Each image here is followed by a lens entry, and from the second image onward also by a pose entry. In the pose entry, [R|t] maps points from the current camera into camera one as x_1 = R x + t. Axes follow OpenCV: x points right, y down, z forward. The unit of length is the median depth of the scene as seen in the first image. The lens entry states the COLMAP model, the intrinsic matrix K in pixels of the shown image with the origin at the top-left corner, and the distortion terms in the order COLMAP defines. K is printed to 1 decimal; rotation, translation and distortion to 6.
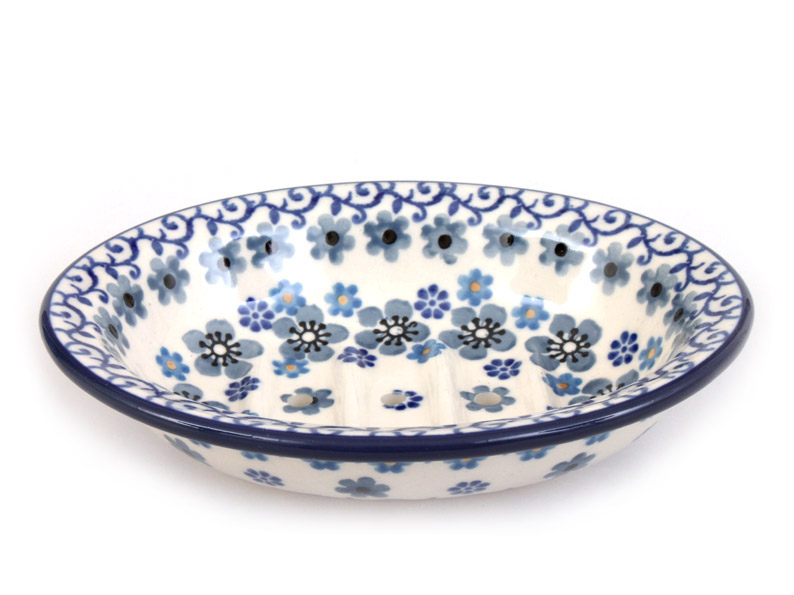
lens RADIAL K [[1133.7, 0, 401.3], [0, 1133.7, 299.3], [0, 0, 1]] dist [0.000034, 0.000000]
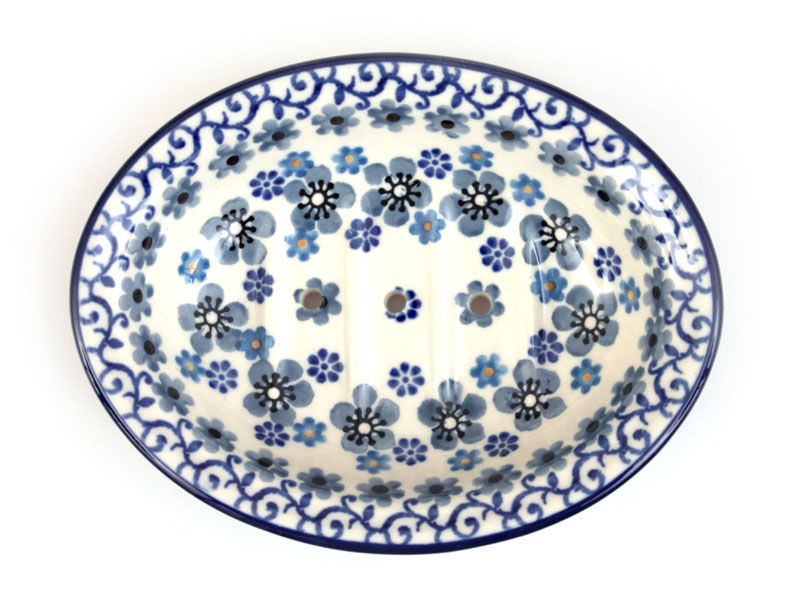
lens RADIAL K [[1068.0, 0, 395.8], [0, 1068.0, 295.6], [0, 0, 1]] dist [0.004858, 0.000000]
pose [[0.999567, 0.014104, -0.025835, 0.019255], [0.001875, 0.845432, 0.534080, -0.438136], [0.029374, -0.533897, 0.845039, 0.109509]]
